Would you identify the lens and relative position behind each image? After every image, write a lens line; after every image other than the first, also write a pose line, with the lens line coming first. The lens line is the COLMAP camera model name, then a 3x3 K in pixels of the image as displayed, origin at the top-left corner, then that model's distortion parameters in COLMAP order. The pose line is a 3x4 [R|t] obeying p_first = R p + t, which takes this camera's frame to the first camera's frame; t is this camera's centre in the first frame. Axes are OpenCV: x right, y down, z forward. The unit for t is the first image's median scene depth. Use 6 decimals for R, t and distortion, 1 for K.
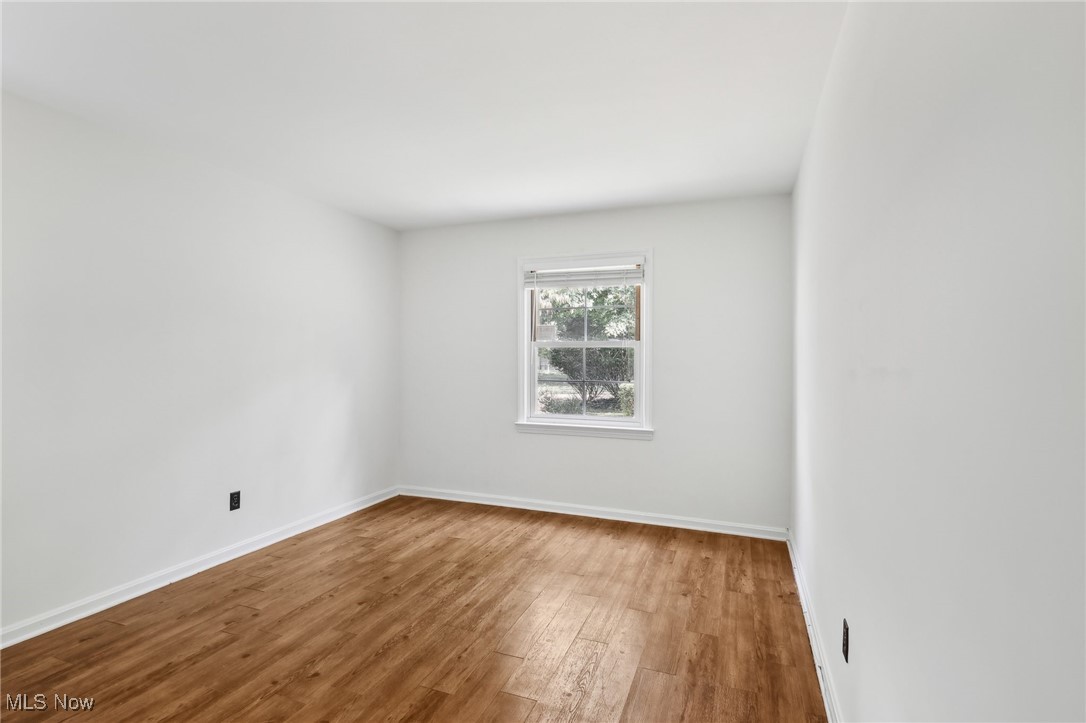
lens RADIAL K [[516.6, 0, 539.8], [0, 516.6, 361.9], [0, 0, 1]] dist [-0.002649, 0.002606]
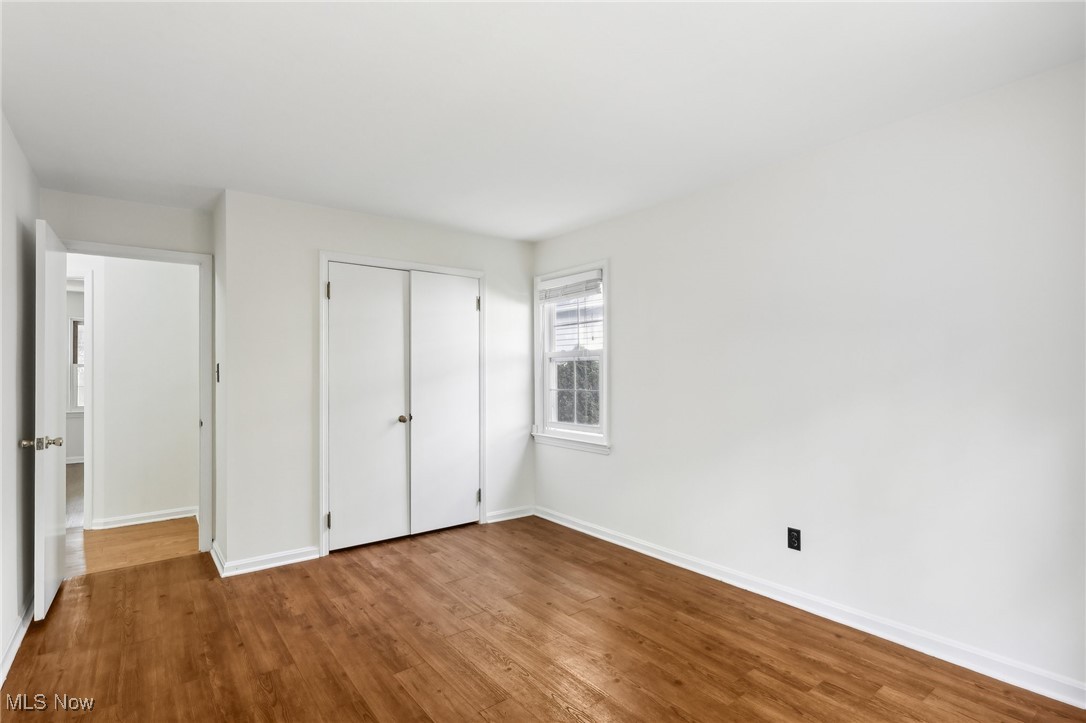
lens RADIAL K [[516.6, 0, 537.4], [0, 516.6, 366.9], [0, 0, 1]] dist [-0.002649, 0.002606]
pose [[-0.520254, -0.021373, -0.853744, 0.386230], [-0.003682, 0.999734, -0.022784, 0.004489], [0.854004, -0.008710, -0.520194, 1.130991]]
